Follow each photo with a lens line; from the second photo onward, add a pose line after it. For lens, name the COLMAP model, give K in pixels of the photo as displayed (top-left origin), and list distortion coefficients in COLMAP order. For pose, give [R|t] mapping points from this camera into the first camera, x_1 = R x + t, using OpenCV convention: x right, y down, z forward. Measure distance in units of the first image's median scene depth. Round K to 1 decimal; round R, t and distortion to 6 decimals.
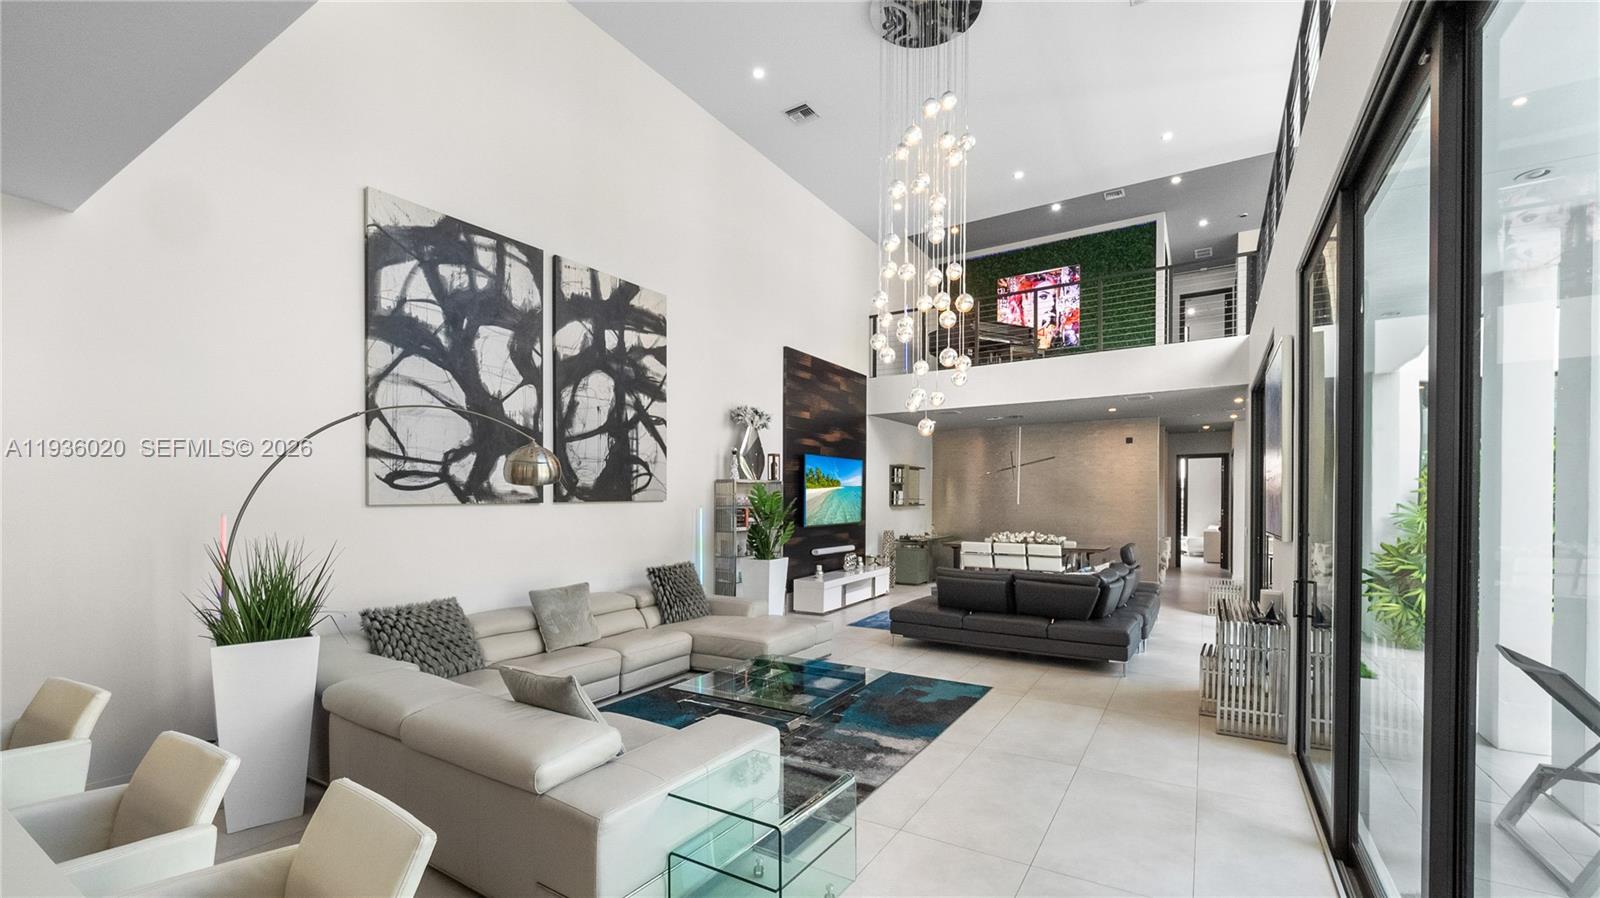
lens RADIAL K [[638.5, 0, 795.2], [0, 638.5, 515.6], [0, 0, 1]] dist [-0.003517, -0.000340]
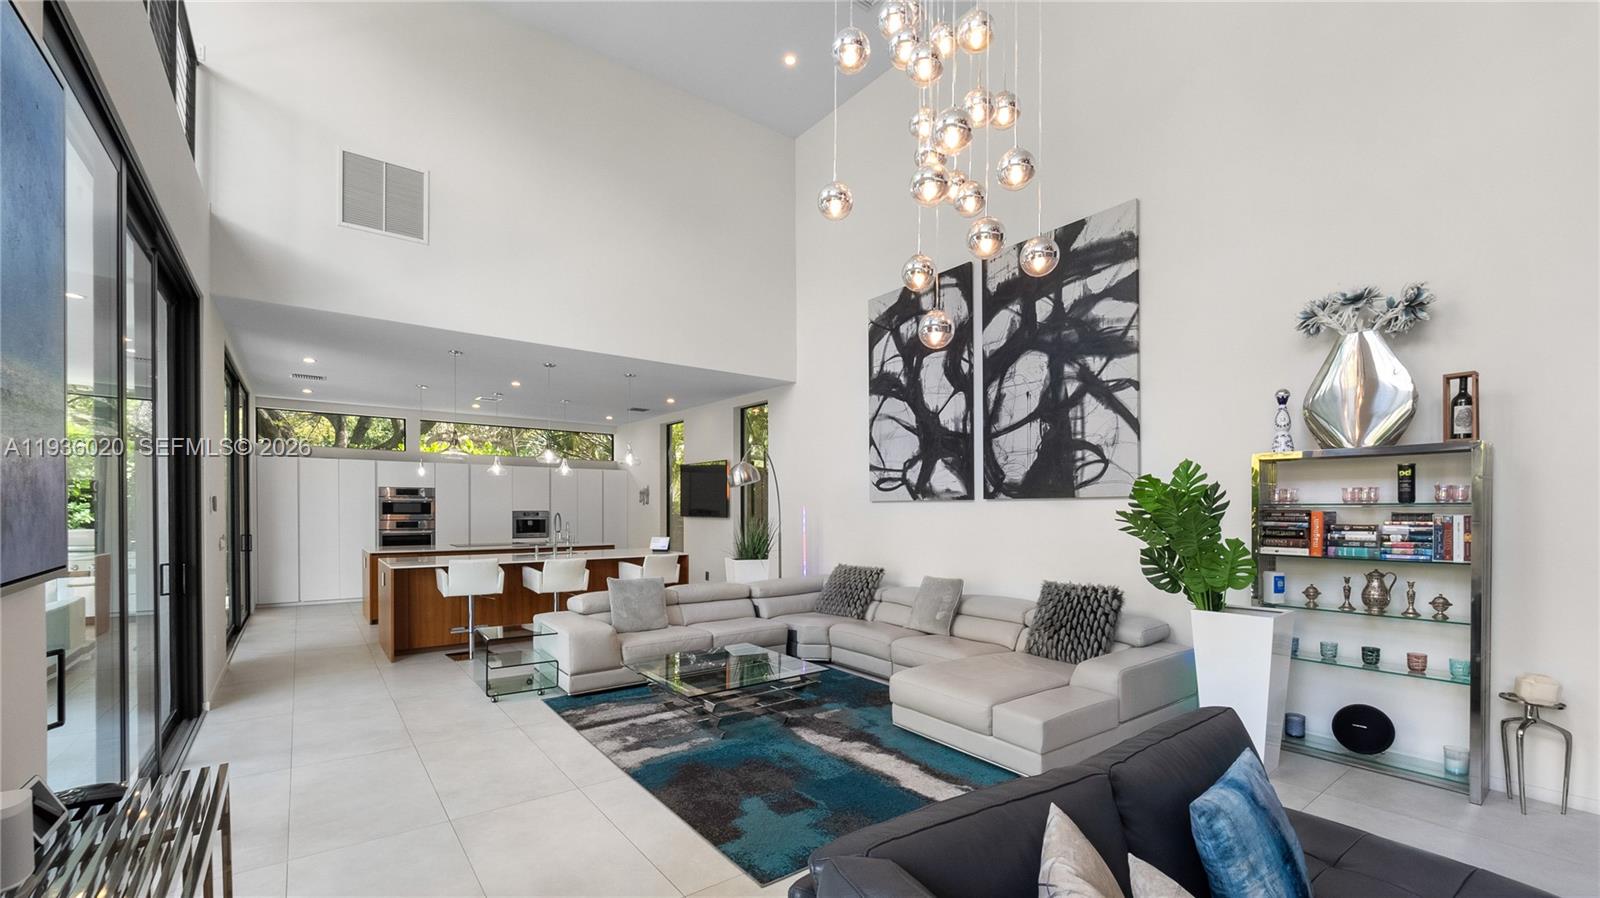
lens RADIAL K [[638.5, 0, 819.0], [0, 638.5, 510.8], [0, 0, 1]] dist [-0.003517, -0.000340]
pose [[-0.322231, 0.012059, -0.946584, 0.593066], [-0.019301, 0.999627, 0.019305, -0.014976], [0.946464, 0.024490, -0.321879, 0.951152]]
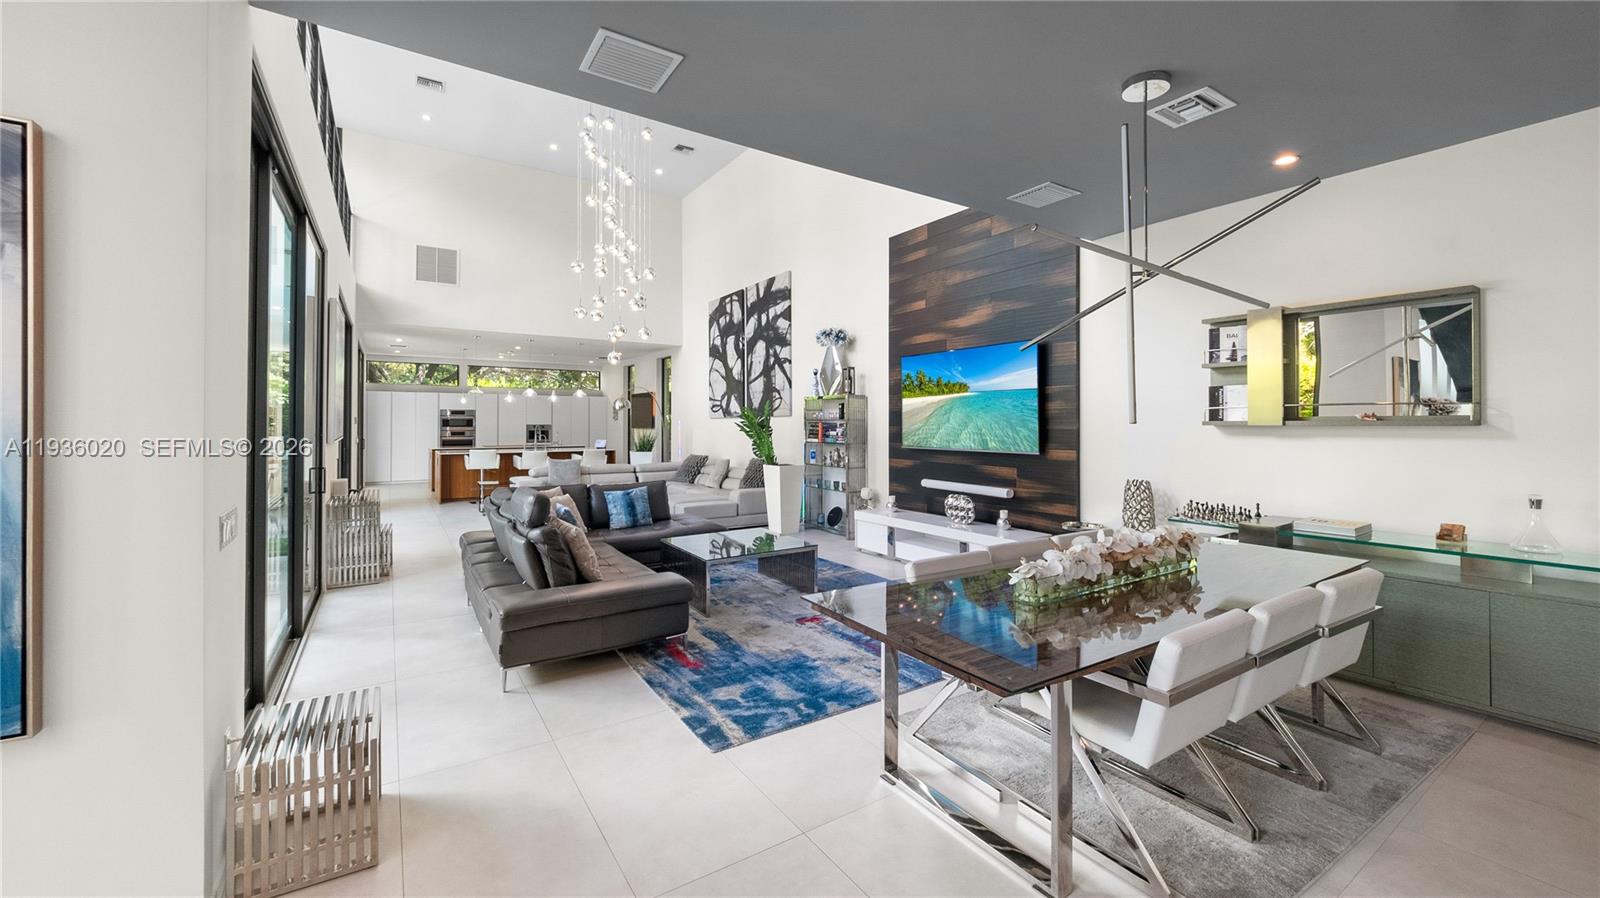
lens RADIAL K [[638.5, 0, 837.3], [0, 638.5, 413.4], [0, 0, 1]] dist [-0.003517, -0.000340]
pose [[-0.381905, -0.005272, -0.924187, 1.113797], [-0.016977, 0.999855, 0.001312, -0.034467], [0.924046, 0.016191, -0.381939, 1.729068]]
